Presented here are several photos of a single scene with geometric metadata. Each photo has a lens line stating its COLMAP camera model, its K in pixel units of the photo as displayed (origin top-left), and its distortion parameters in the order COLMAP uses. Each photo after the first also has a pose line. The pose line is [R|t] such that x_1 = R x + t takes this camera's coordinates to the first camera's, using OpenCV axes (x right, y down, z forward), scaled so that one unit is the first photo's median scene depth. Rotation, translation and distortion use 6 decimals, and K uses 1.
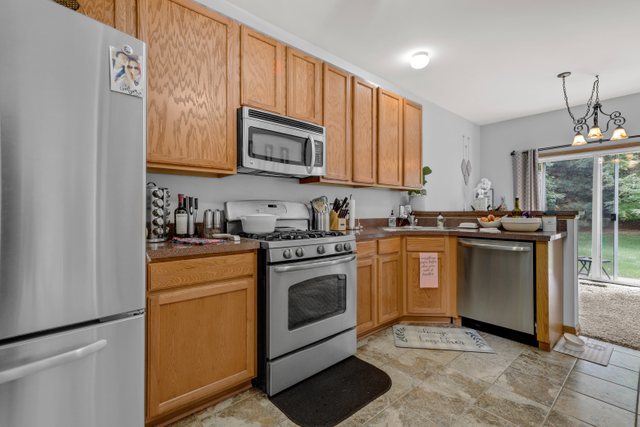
lens RADIAL K [[282.3, 0, 322.8], [0, 282.3, 210.0], [0, 0, 1]] dist [0.000916, 0.000823]
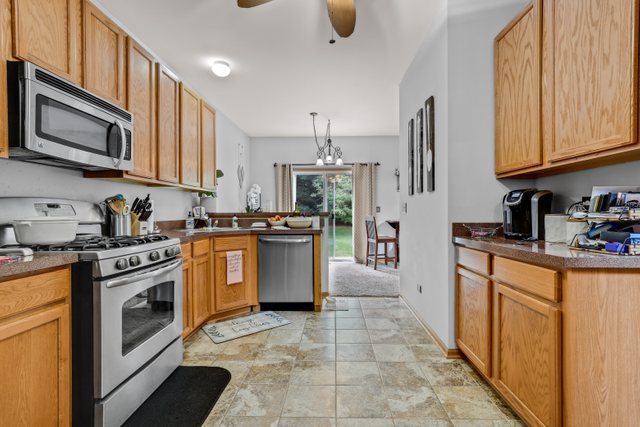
lens RADIAL K [[282.3, 0, 322.8], [0, 282.3, 210.0], [0, 0, 1]] dist [0.000916, 0.000823]
pose [[0.702515, 0.004867, 0.711653, -0.180688], [-0.001345, 0.999984, -0.005511, -0.000481], [-0.711668, 0.002914, 0.702510, -0.005250]]
